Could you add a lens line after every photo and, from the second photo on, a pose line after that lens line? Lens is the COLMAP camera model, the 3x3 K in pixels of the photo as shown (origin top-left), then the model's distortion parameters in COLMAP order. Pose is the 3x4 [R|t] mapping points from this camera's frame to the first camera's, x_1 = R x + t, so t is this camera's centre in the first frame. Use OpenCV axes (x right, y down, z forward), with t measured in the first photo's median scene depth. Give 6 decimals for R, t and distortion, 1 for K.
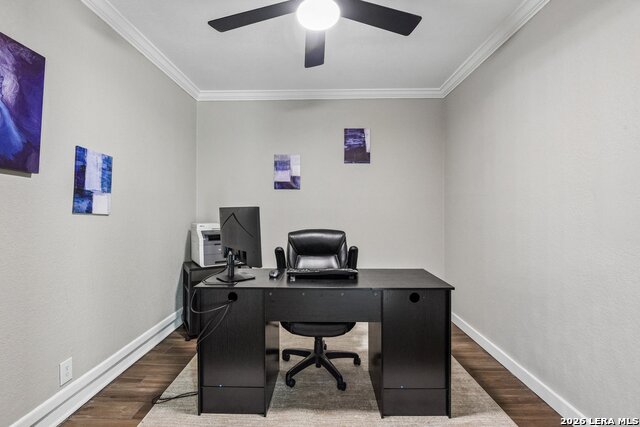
lens RADIAL K [[298.8, 0, 319.5], [0, 298.8, 207.1], [0, 0, 1]] dist [-0.011470, -0.000134]
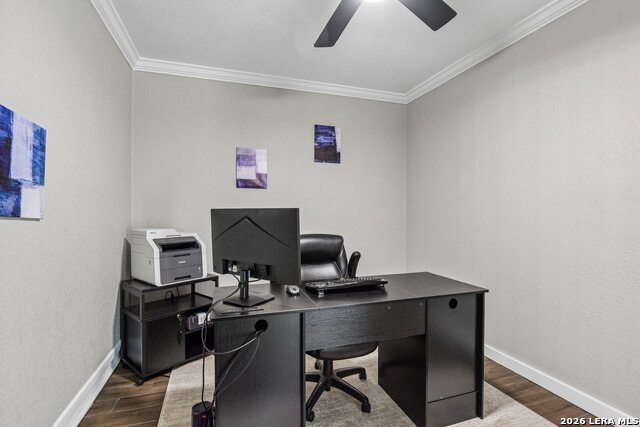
lens RADIAL K [[298.6, 0, 320.0], [0, 298.6, 213.5], [0, 0, 1]] dist [-0.014799, -0.000476]
pose [[0.945994, 0.001572, 0.324182, -0.248598], [-0.005914, 0.999905, 0.012411, 0.001376], [-0.324131, -0.013658, 0.945913, 0.144623]]
